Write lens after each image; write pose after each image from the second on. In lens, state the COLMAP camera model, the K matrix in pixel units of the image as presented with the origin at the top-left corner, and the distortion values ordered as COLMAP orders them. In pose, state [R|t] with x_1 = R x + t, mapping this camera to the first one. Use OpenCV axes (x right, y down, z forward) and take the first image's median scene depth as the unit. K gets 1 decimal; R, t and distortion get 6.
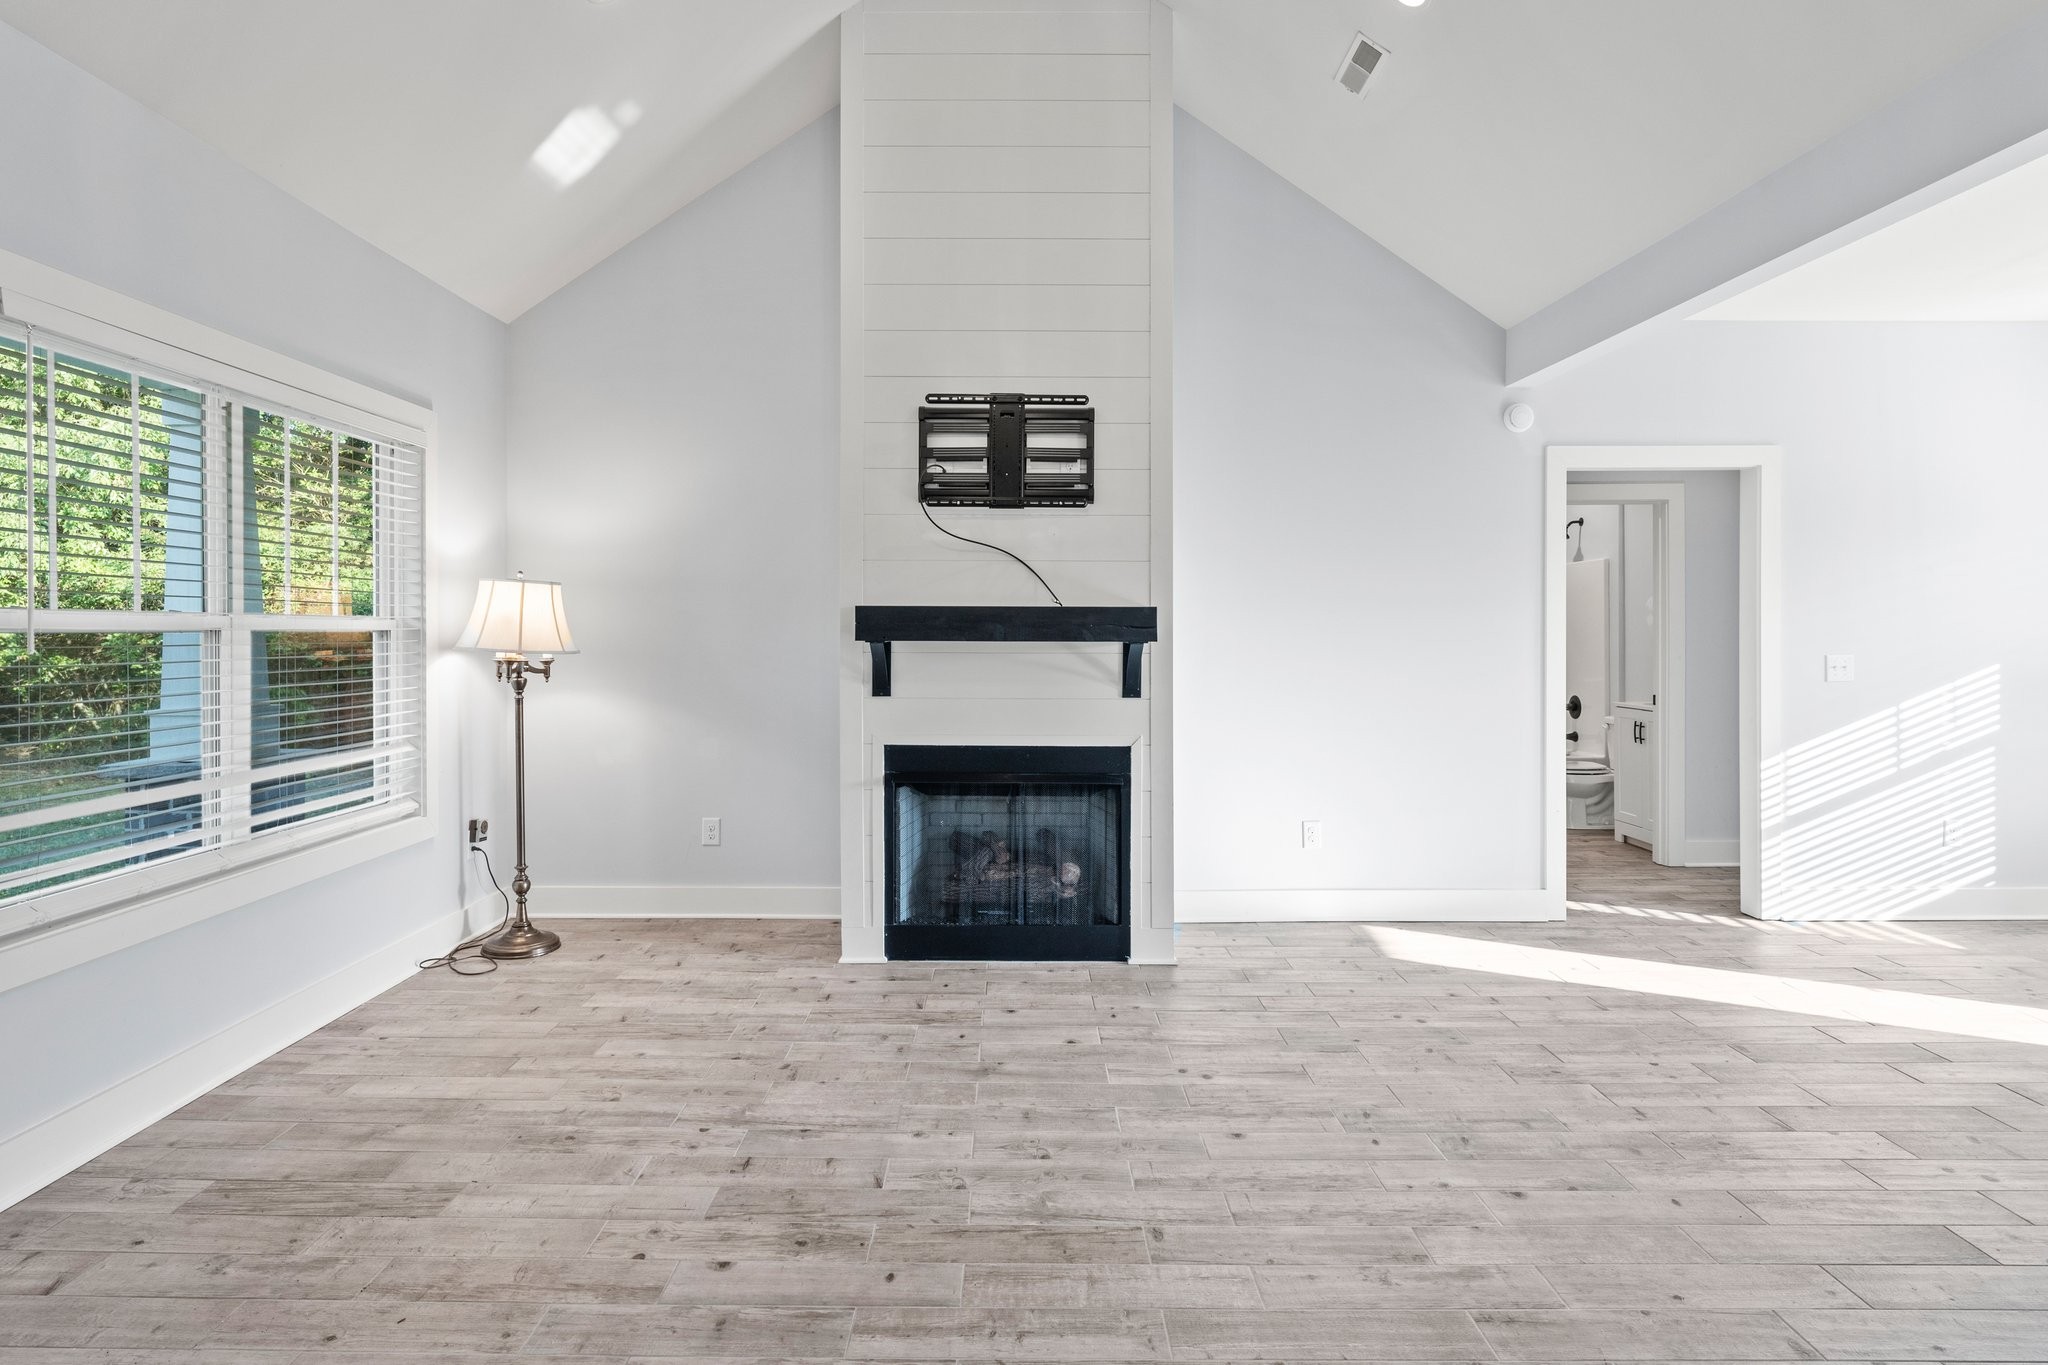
lens RADIAL K [[1078.9, 0, 1004.0], [0, 1078.9, 630.8], [0, 0, 1]] dist [0.001447, -0.002109]
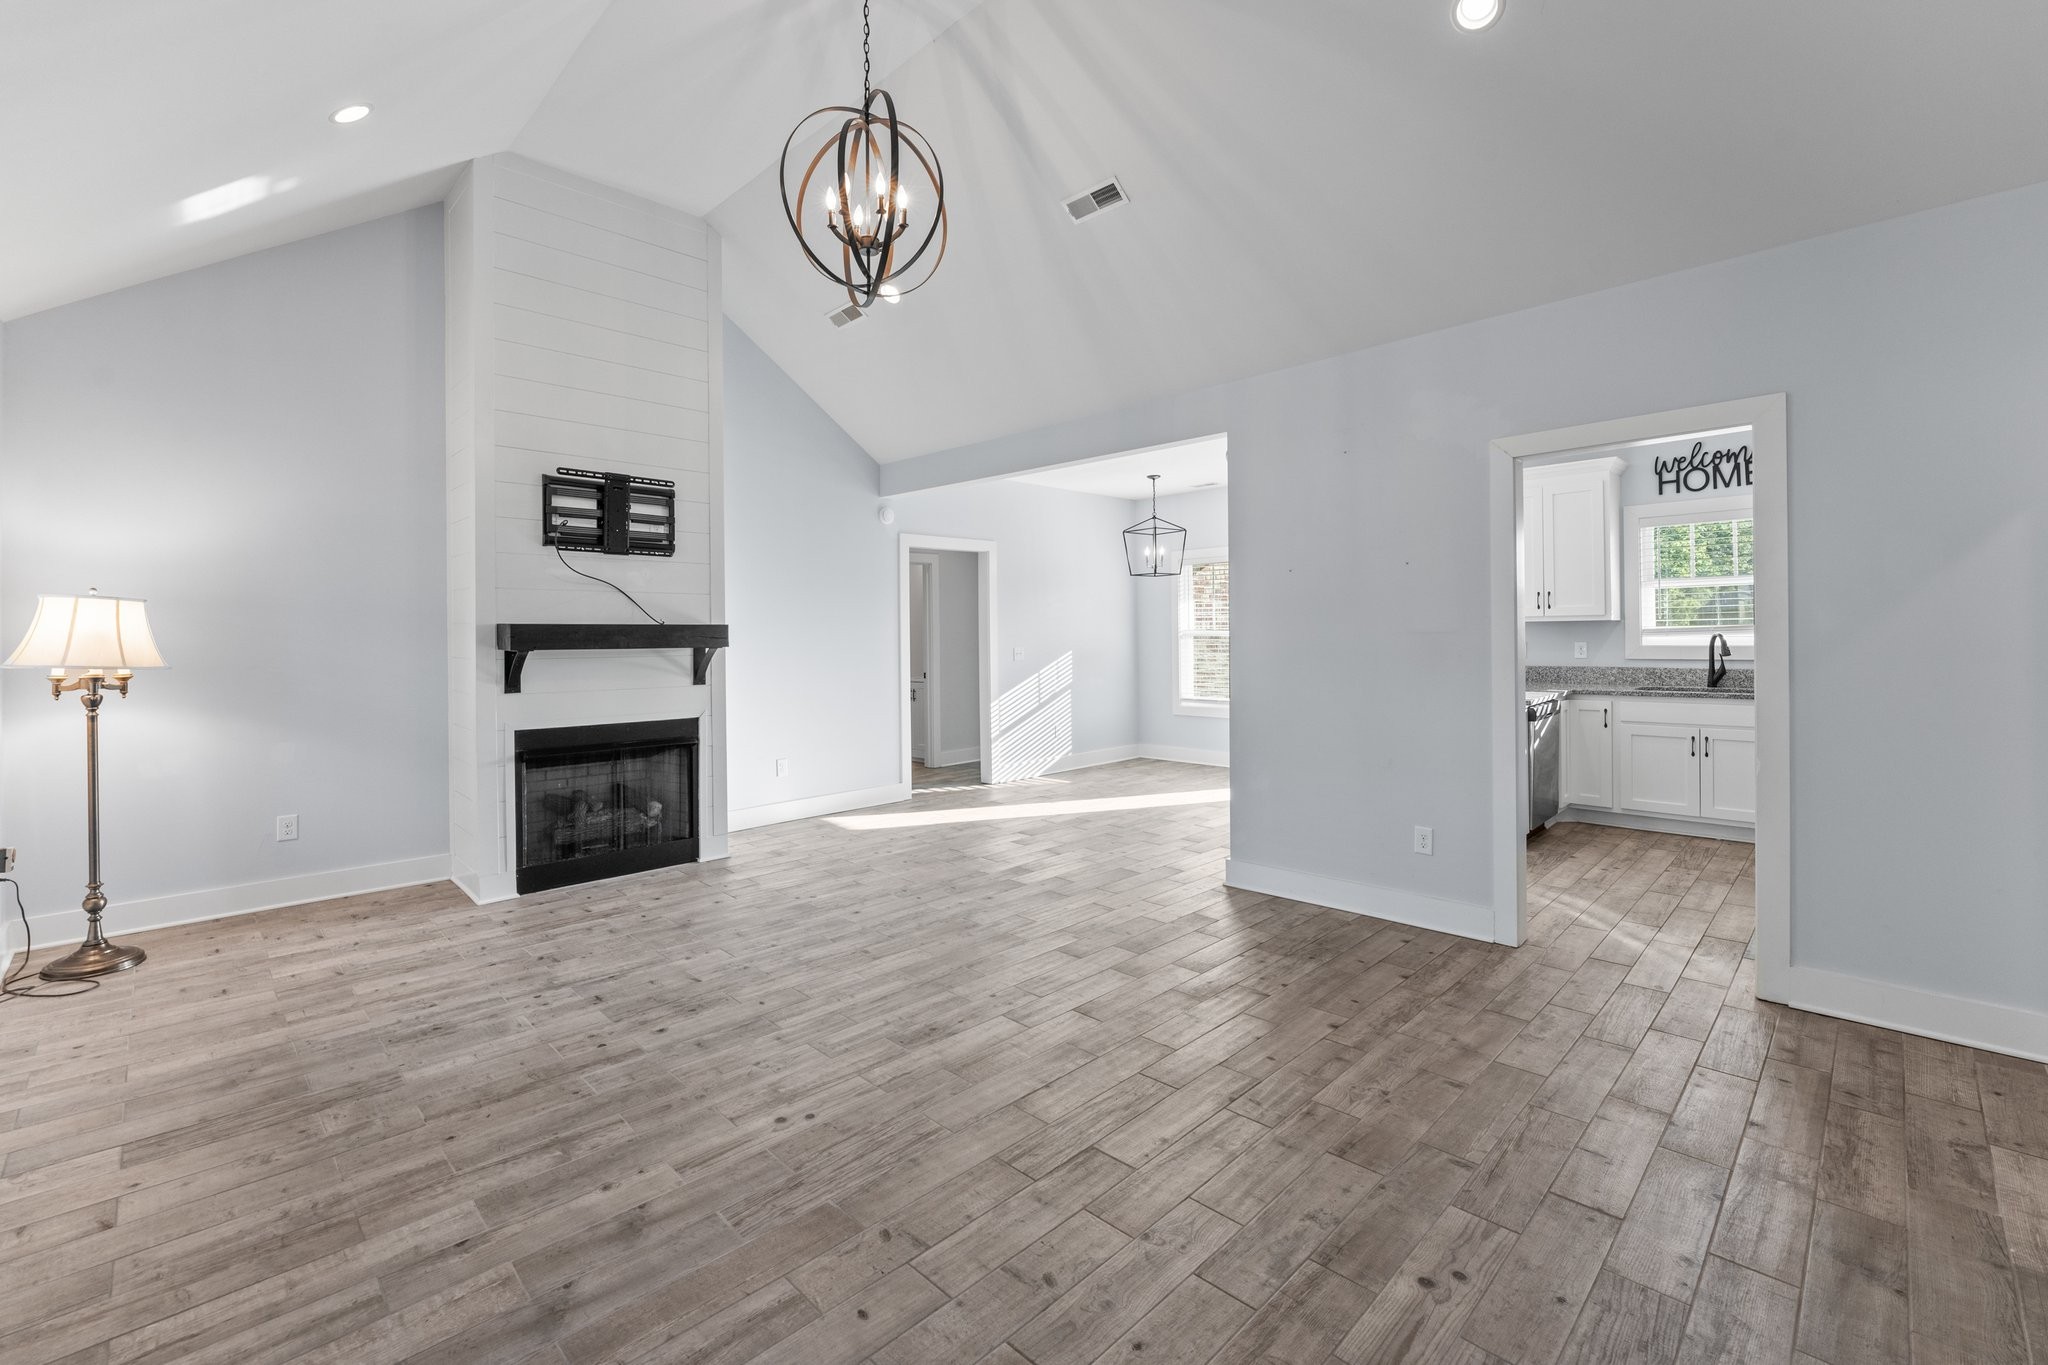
lens RADIAL K [[861.9, 0, 999.7], [0, 861.9, 631.8], [0, 0, 1]] dist [-0.004612, -0.000690]
pose [[0.723486, -0.005495, 0.690317, -0.429548], [0.010811, 0.999936, -0.003371, -0.003393], [-0.690255, 0.009902, 0.723499, -0.165678]]
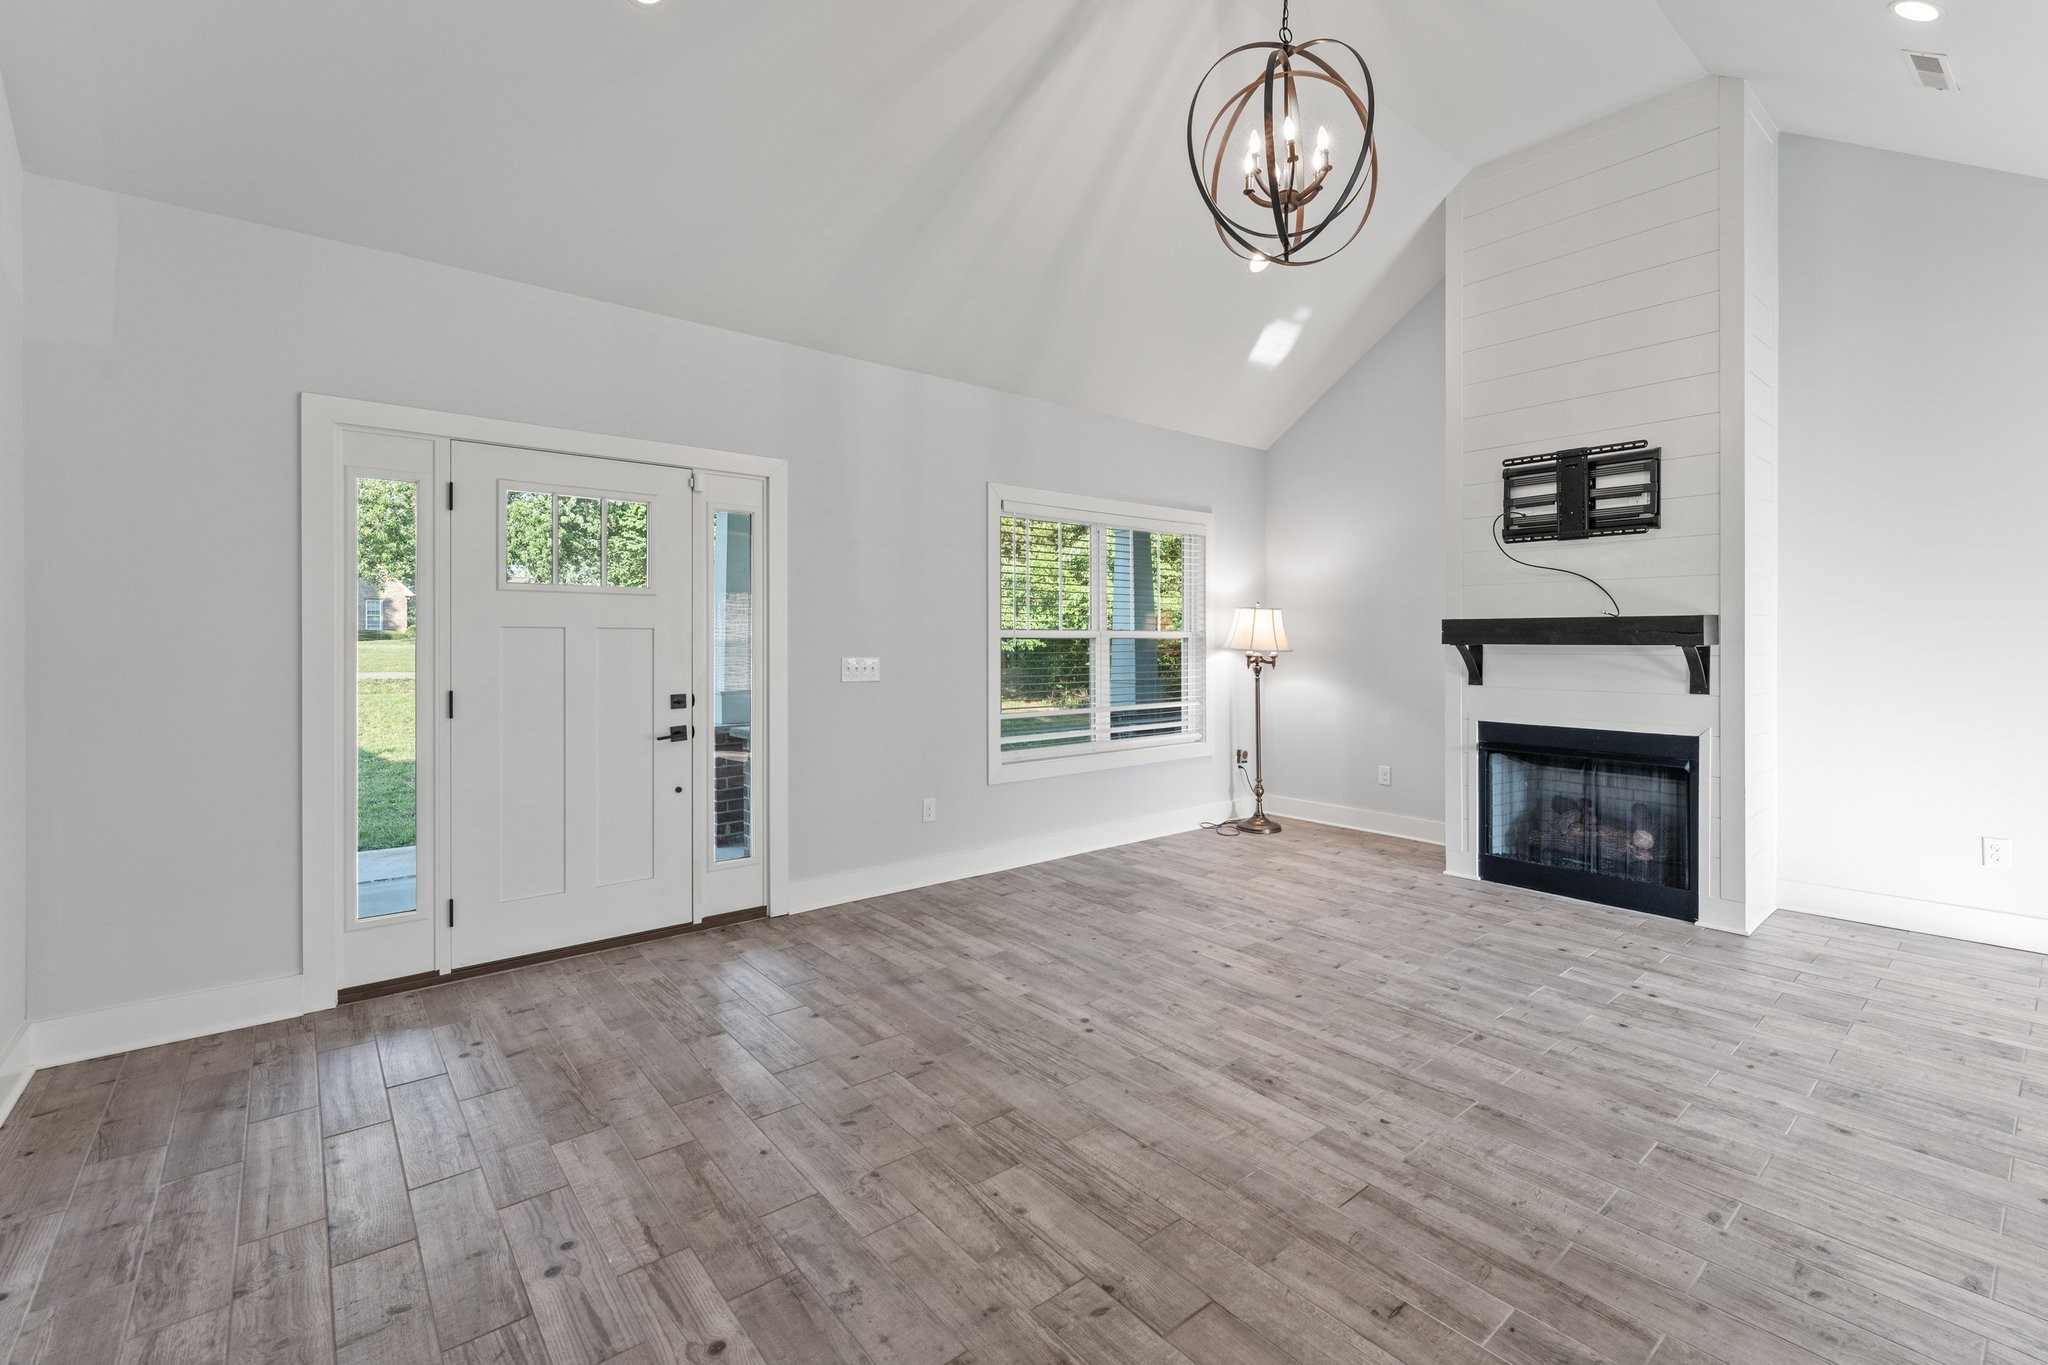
lens RADIAL K [[861.9, 0, 1031.6], [0, 861.9, 642.8], [0, 0, 1]] dist [-0.004612, -0.000690]
pose [[0.648286, 0.001045, -0.761397, 0.374009], [0.002375, 0.999991, 0.003394, 0.002522], [0.761394, -0.004009, 0.648277, -0.142309]]
